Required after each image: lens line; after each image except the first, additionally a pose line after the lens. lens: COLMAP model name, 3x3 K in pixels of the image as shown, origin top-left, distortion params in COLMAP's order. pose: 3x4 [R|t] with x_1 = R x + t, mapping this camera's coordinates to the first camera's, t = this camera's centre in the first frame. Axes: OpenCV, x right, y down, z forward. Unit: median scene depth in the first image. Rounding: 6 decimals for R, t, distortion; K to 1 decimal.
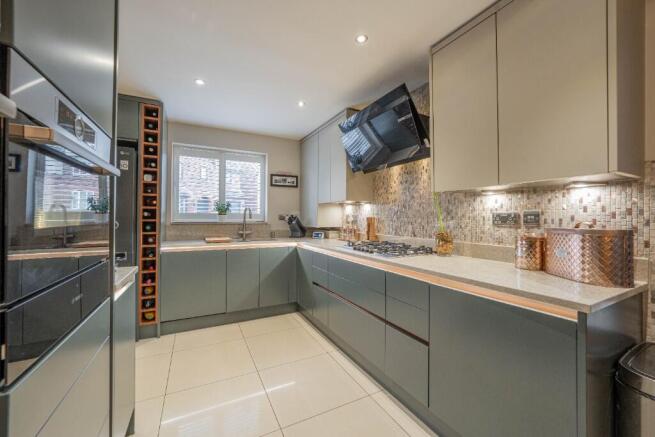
lens RADIAL K [[260.0, 0, 327.5], [0, 260.0, 218.5], [0, 0, 1]] dist [-0.000107, -0.000015]
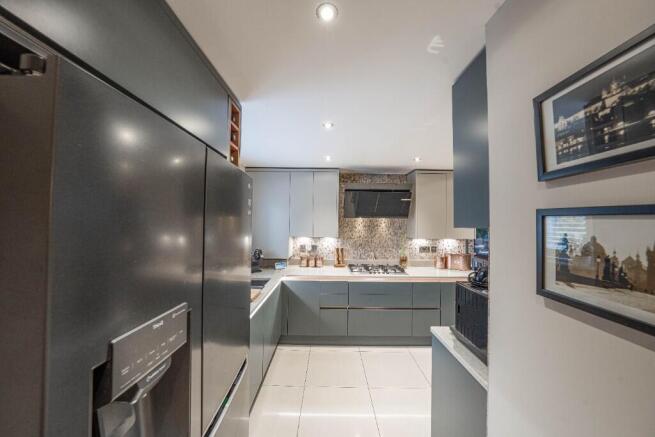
lens RADIAL K [[225.1, 0, 327.8], [0, 225.1, 217.0], [0, 0, 1]] dist [-0.030331, 0.006248]
pose [[0.459005, 0.027981, 0.887993, -1.218618], [-0.008323, 0.999595, -0.027196, -0.176857], [-0.888395, 0.005092, 0.459052, 0.640856]]
